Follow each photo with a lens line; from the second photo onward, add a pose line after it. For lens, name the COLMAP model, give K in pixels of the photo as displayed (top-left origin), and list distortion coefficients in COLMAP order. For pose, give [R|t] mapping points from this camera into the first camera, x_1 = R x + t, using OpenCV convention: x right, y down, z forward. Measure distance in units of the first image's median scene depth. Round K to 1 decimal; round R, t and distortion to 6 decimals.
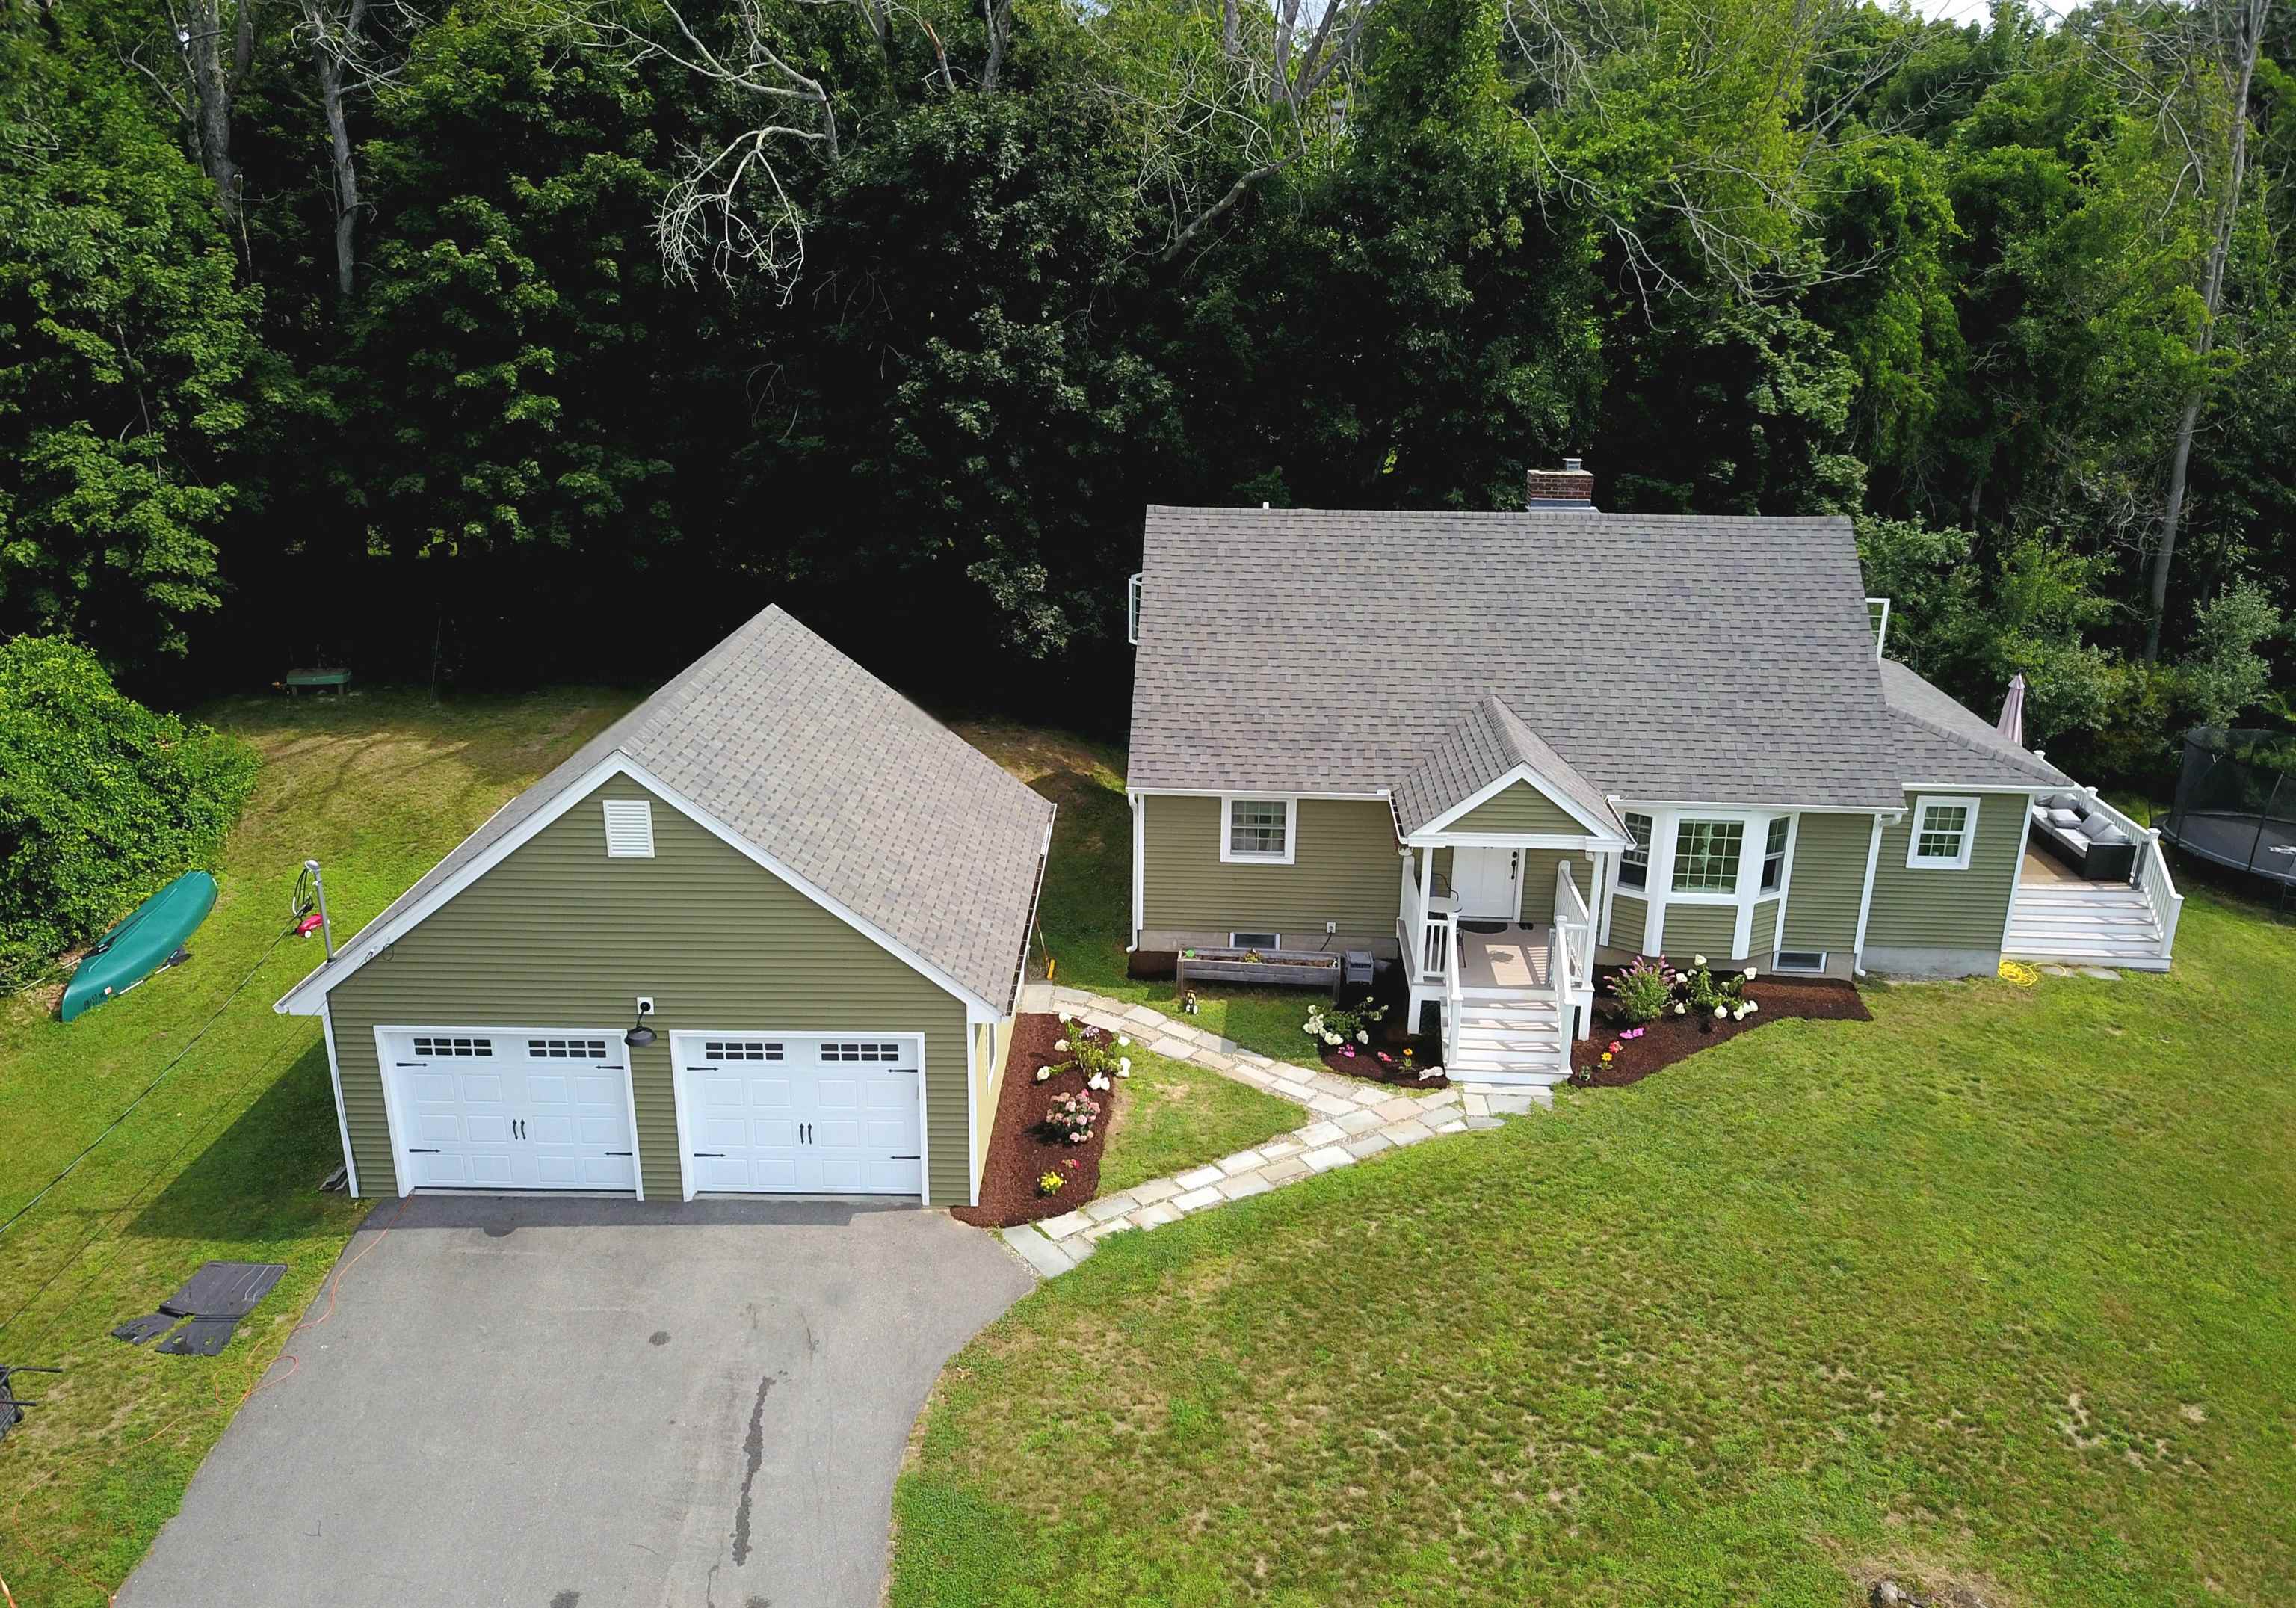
lens RADIAL K [[1748.8, 0, 1108.6], [0, 1748.8, 875.7], [0, 0, 1]] dist [0.003376, 0.000745]
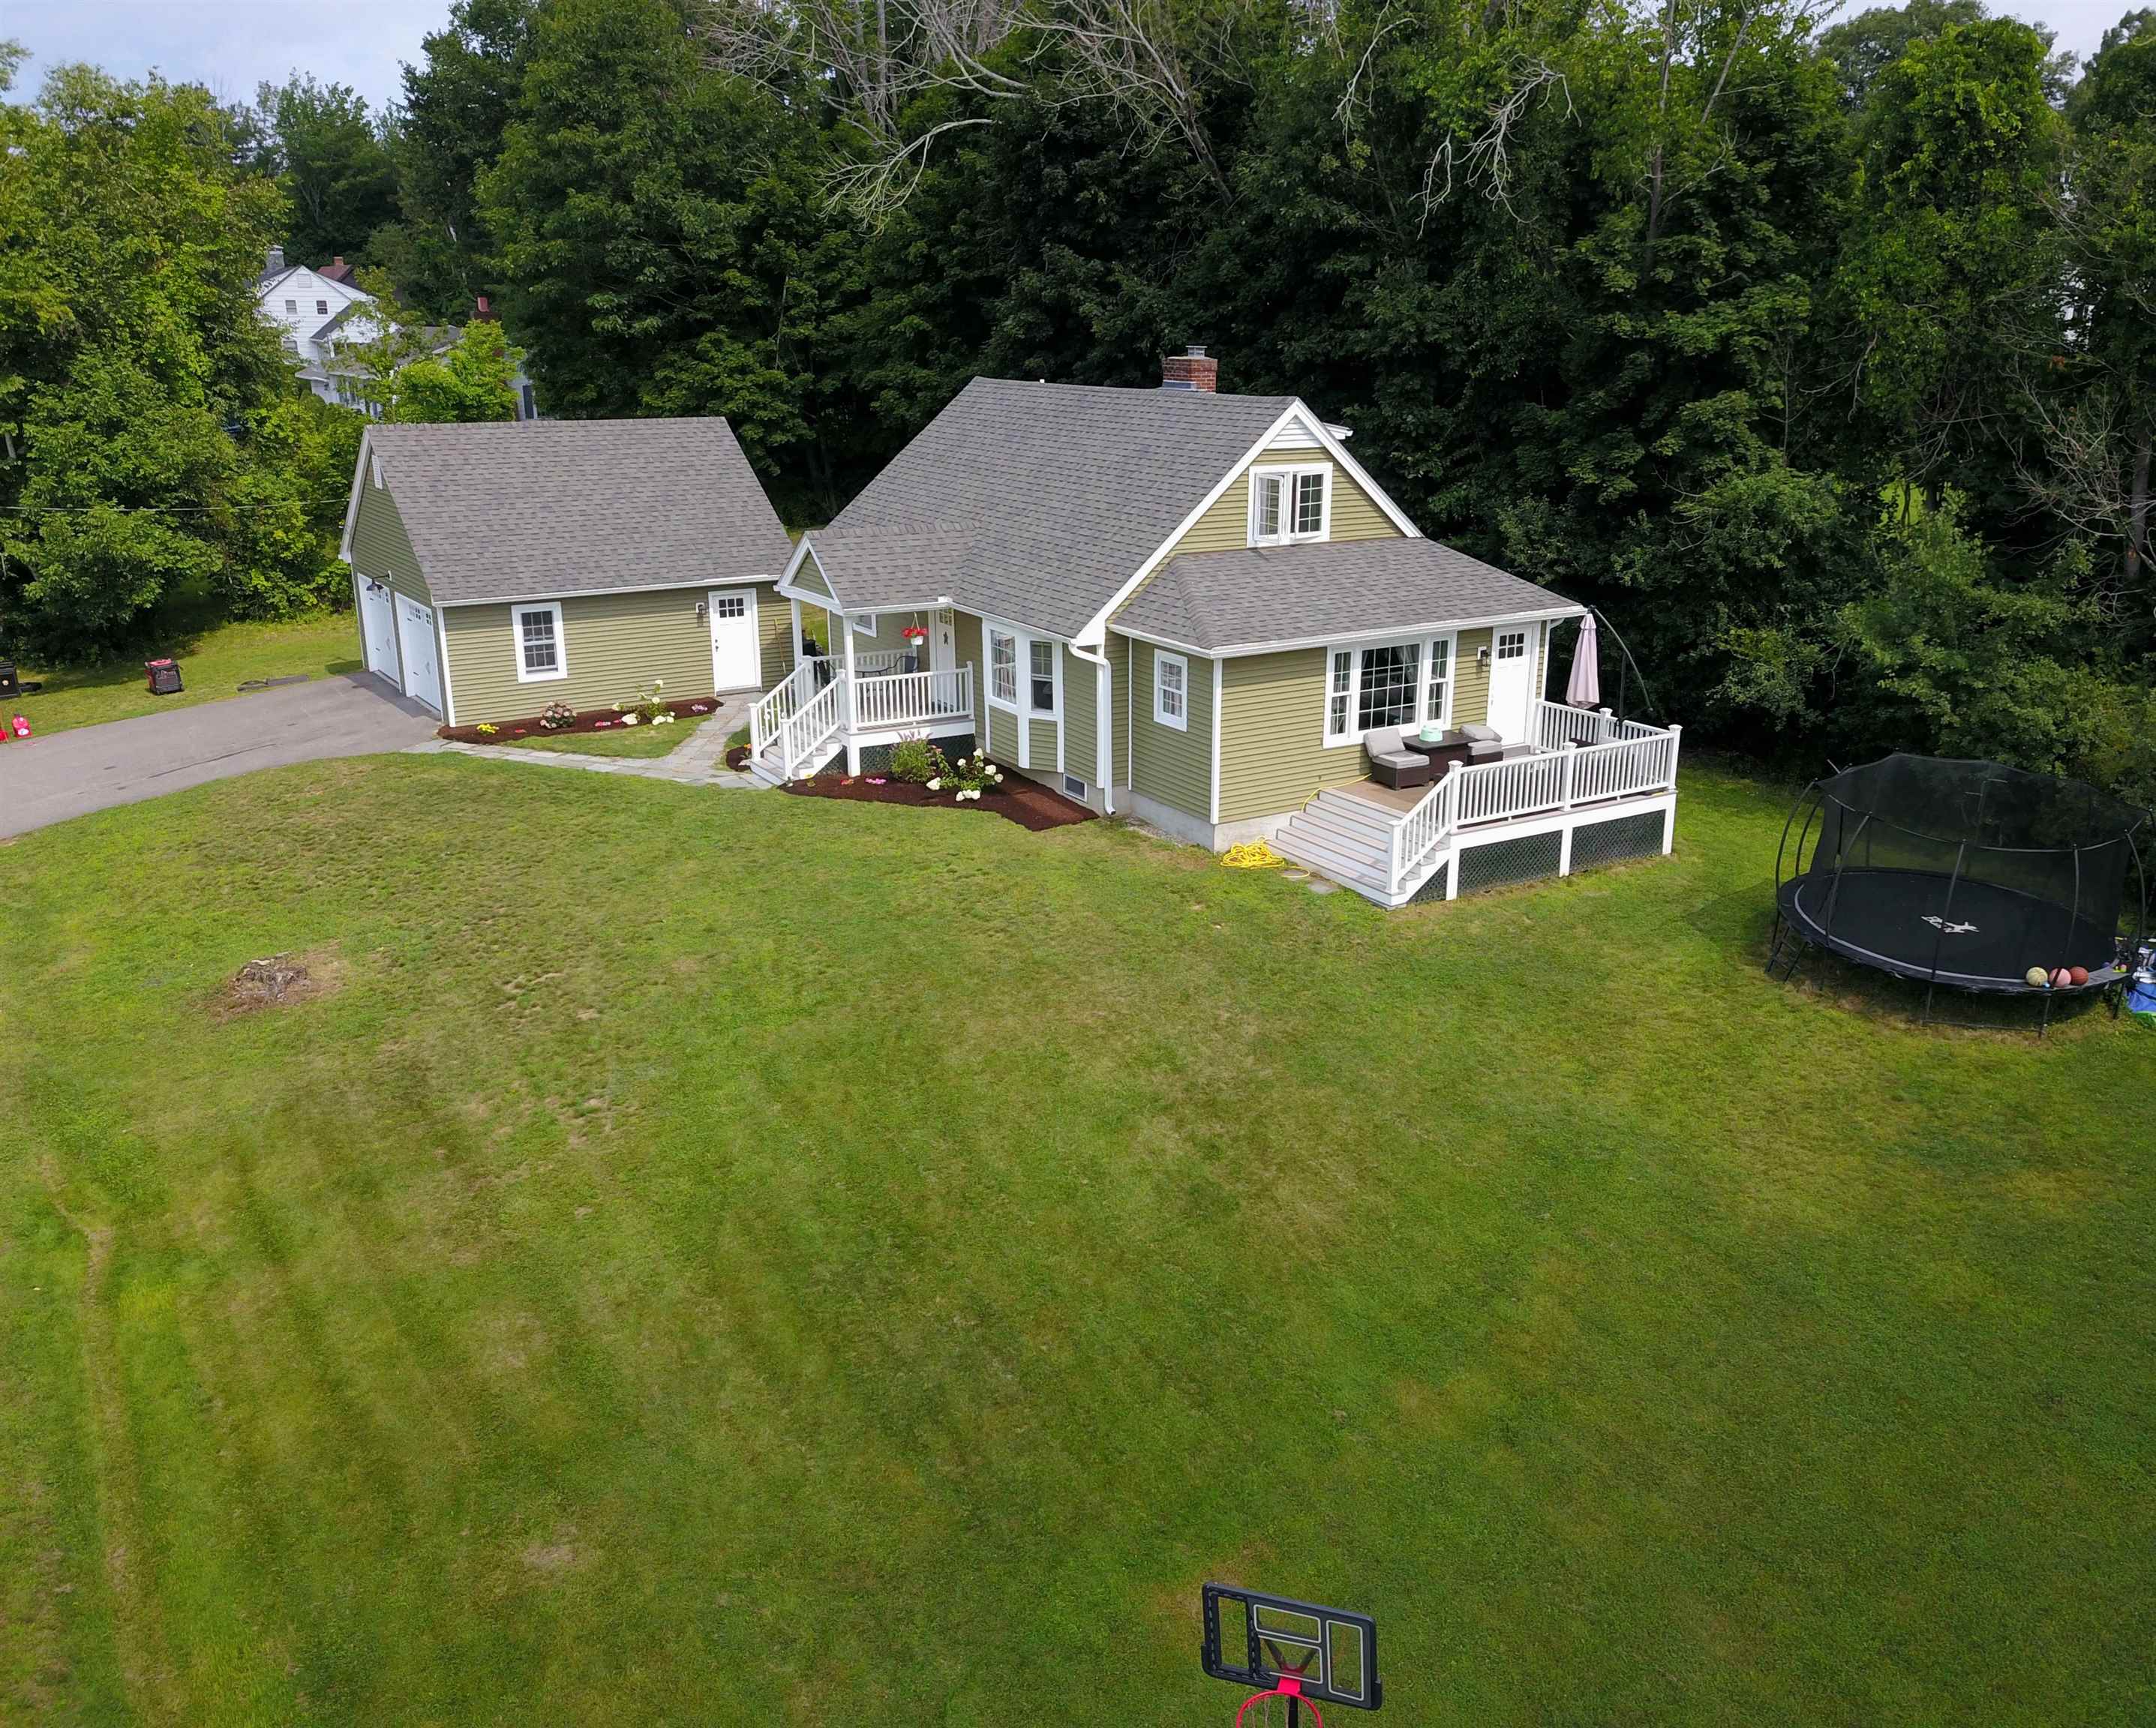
lens RADIAL K [[1767.8, 0, 1124.4], [0, 1767.8, 853.8], [0, 0, 1]] dist [0.010060, 0.009832]
pose [[0.588114, 0.229821, -0.775438, 1.455295], [-0.281573, 0.956978, 0.070072, 0.004398], [0.758181, 0.177132, 0.627523, 0.396866]]
